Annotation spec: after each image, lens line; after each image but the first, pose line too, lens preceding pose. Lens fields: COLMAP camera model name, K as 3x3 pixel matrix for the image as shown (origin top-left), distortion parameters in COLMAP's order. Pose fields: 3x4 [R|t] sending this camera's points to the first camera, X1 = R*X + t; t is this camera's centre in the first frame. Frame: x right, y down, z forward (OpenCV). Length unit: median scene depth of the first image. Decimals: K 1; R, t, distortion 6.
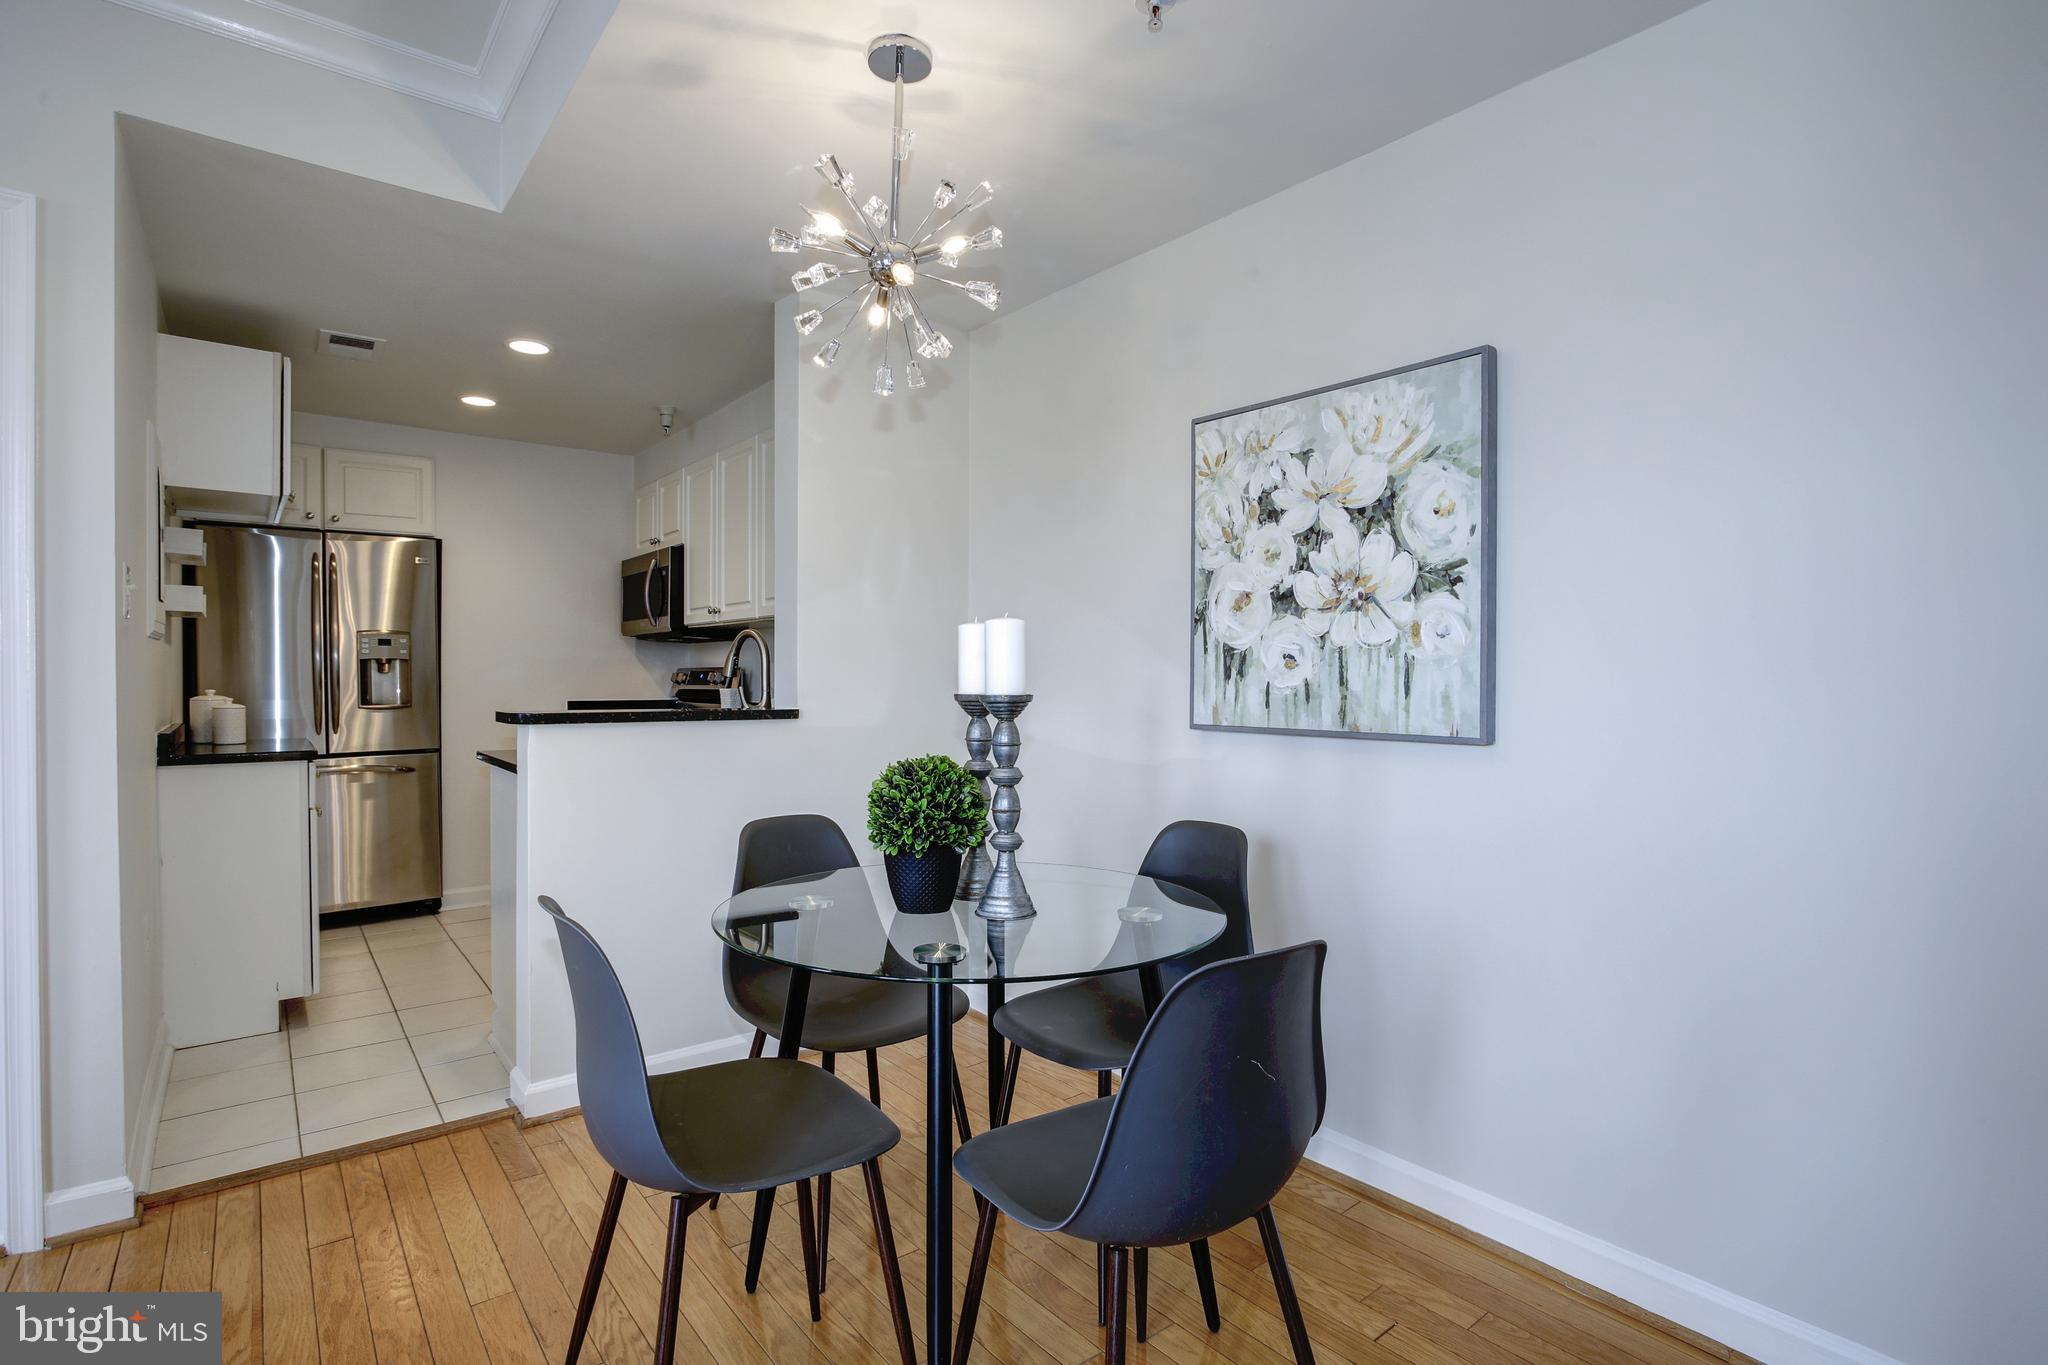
lens RADIAL K [[992.9, 0, 1023.6], [0, 992.9, 690.5], [0, 0, 1]] dist [-0.040930, 0.005444]
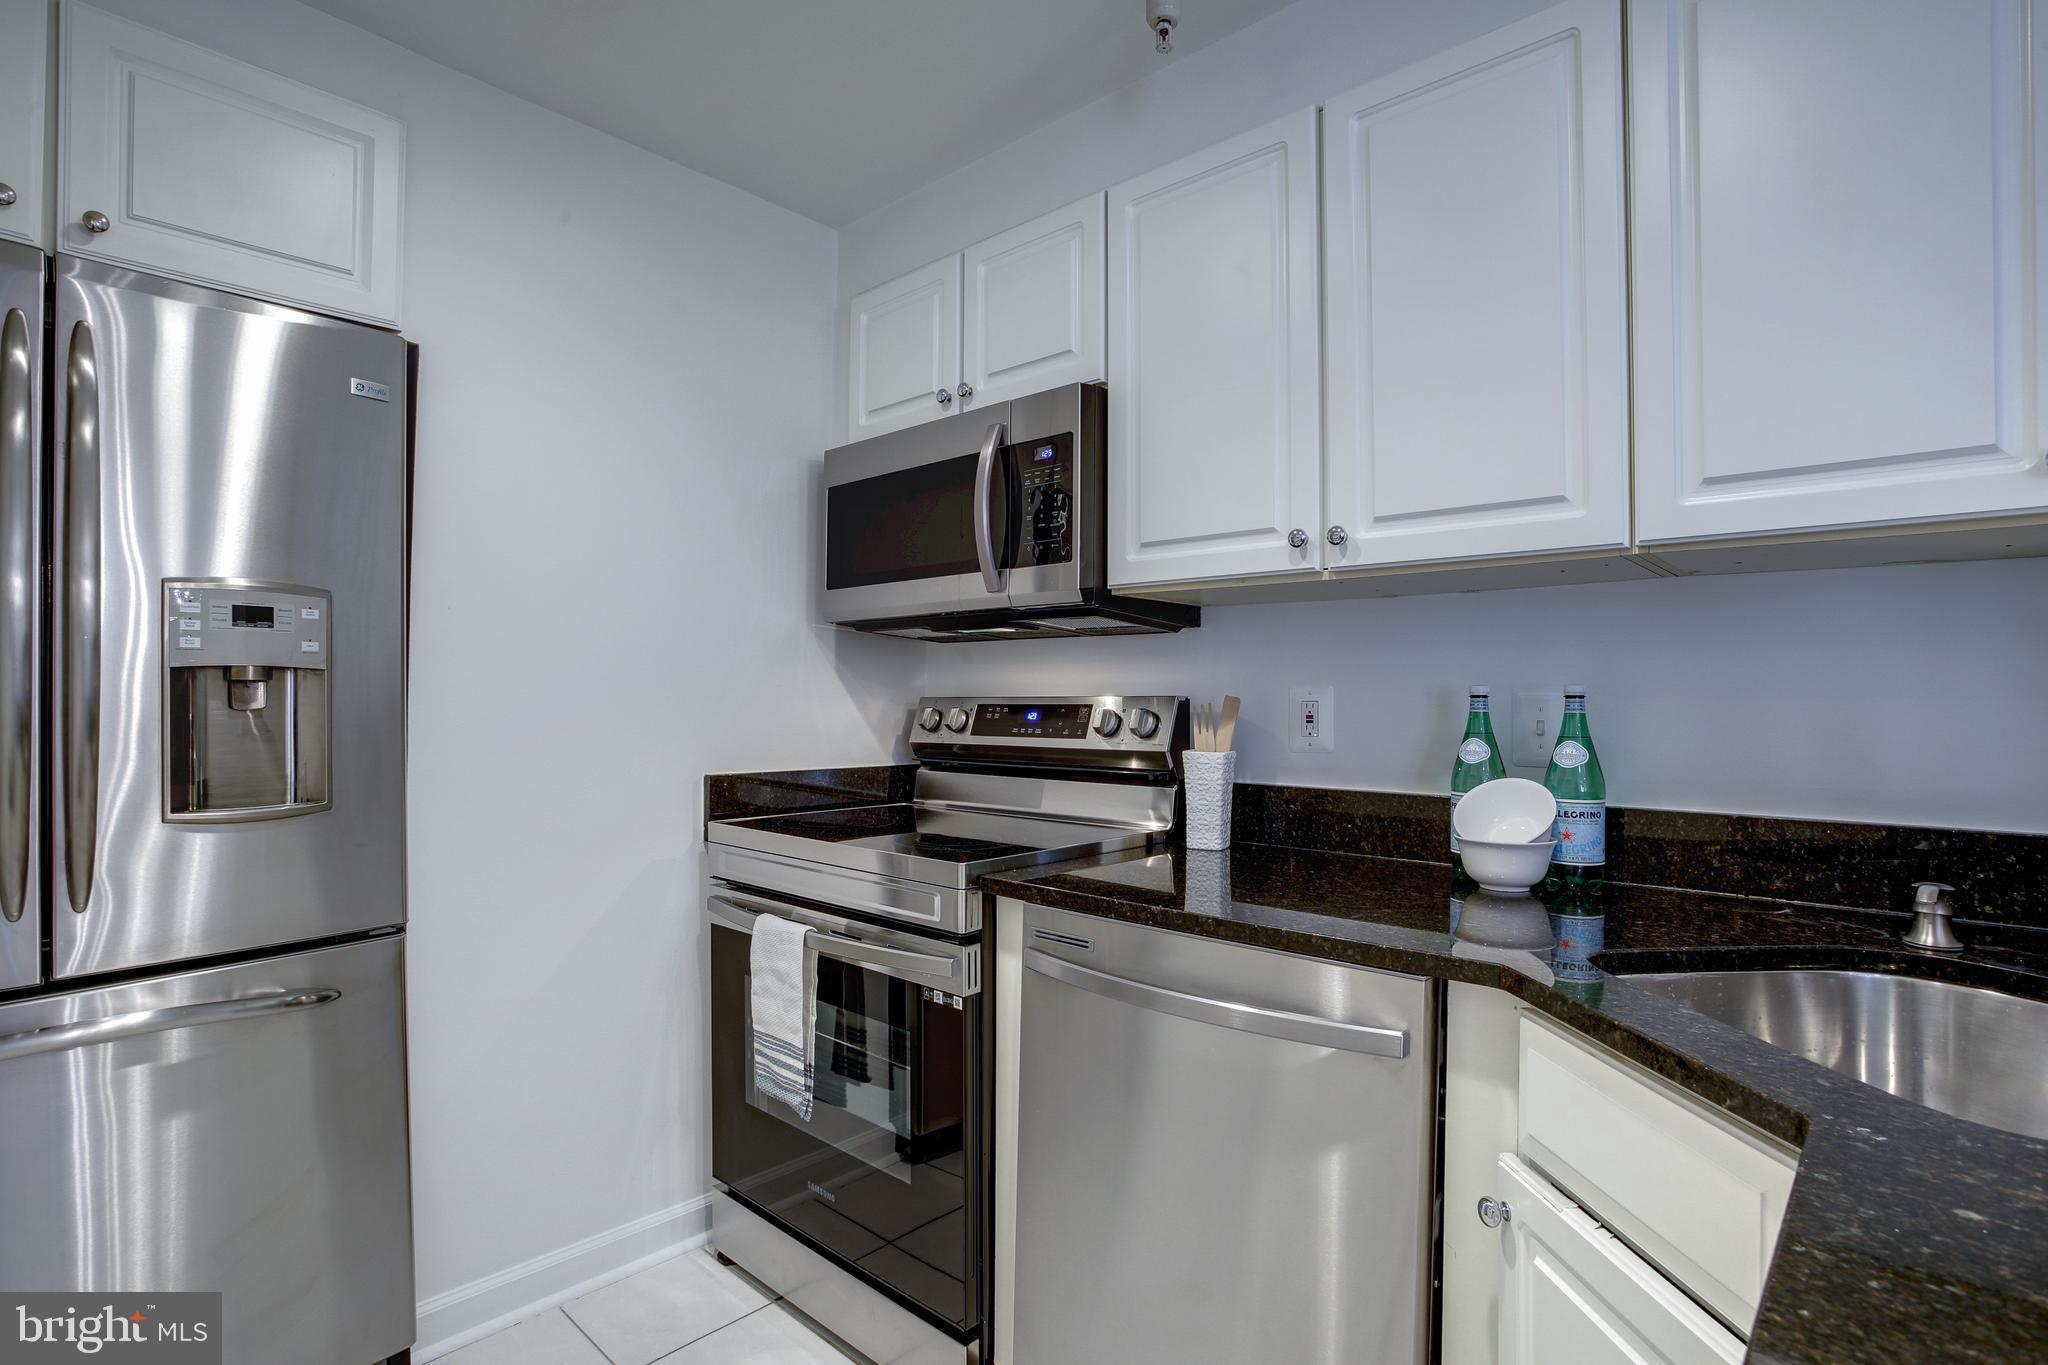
lens RADIAL K [[992.9, 0, 1014.9], [0, 992.9, 683.3], [0, 0, 1]] dist [-0.040930, 0.005444]
pose [[0.988316, 0.005448, 0.152323, -0.455663], [-0.000974, 0.999566, -0.029431, -0.018295], [-0.152418, 0.028938, 0.987892, 0.648946]]
